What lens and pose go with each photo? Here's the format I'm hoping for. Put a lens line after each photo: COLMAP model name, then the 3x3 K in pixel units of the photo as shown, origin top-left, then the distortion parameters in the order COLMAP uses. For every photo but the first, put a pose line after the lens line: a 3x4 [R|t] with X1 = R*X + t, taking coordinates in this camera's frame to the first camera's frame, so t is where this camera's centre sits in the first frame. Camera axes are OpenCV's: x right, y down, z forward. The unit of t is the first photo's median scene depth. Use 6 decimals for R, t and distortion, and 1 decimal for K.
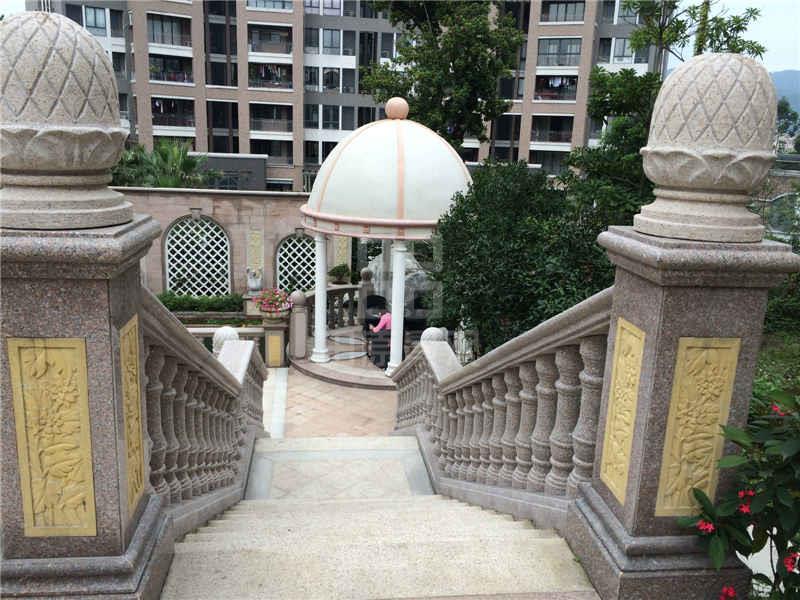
lens RADIAL K [[683.7, 0, 403.5], [0, 683.7, 302.1], [0, 0, 1]] dist [0.066680, -0.077058]
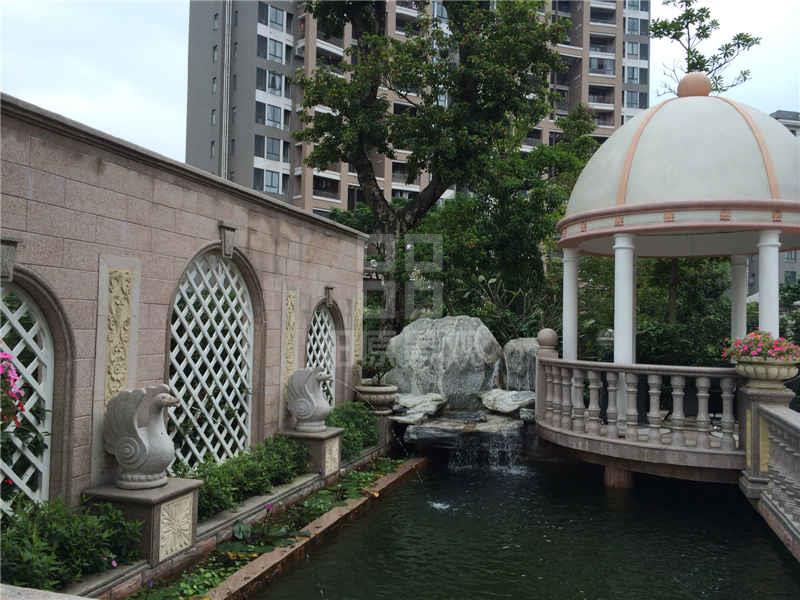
lens RADIAL K [[683.7, 0, 403.5], [0, 683.7, 302.1], [0, 0, 1]] dist [0.066680, -0.077058]
pose [[0.400360, 0.003280, 0.916352, -0.195494], [0.202896, 0.974856, -0.092136, -0.012259], [-0.893613, 0.222811, 0.389628, 0.242085]]
